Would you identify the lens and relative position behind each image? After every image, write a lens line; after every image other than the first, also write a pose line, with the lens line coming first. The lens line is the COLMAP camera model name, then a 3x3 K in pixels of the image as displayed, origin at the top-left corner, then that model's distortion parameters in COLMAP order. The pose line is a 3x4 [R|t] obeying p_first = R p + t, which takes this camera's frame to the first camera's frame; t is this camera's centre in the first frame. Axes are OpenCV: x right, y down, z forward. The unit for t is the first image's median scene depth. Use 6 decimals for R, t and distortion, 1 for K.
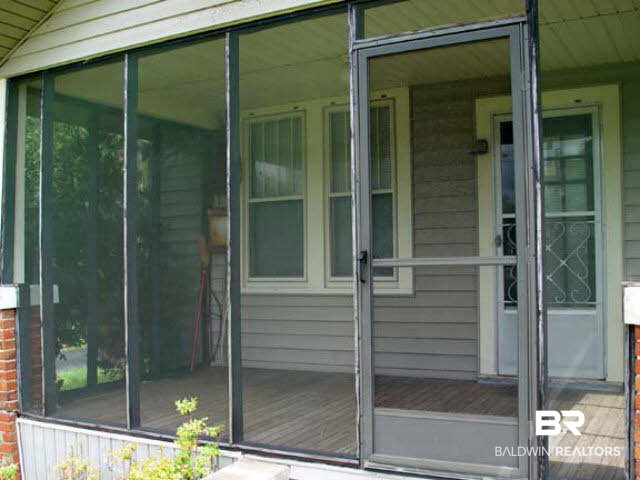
lens RADIAL K [[700.5, 0, 320.0], [0, 700.5, 240.0], [0, 0, 1]] dist [0.015714, -0.160216]
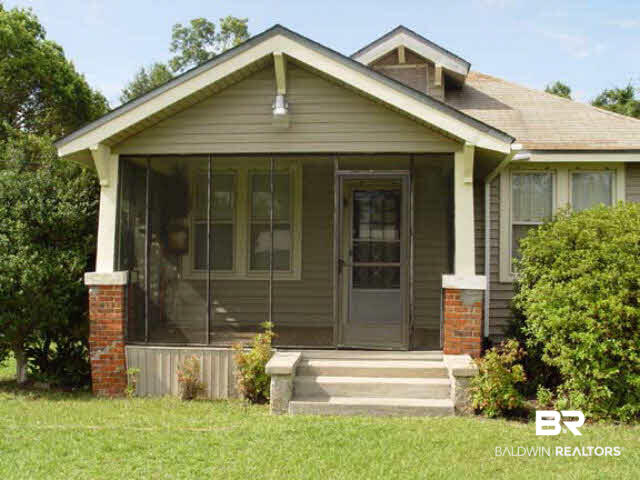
lens RADIAL K [[700.5, 0, 320.0], [0, 700.5, 240.0], [0, 0, 1]] dist [0.015714, -0.160216]
pose [[0.906236, 0.034126, 0.421392, -0.641501], [-0.036237, 0.999339, -0.003000, -0.025229], [-0.421216, -0.012551, 0.906873, -0.723676]]
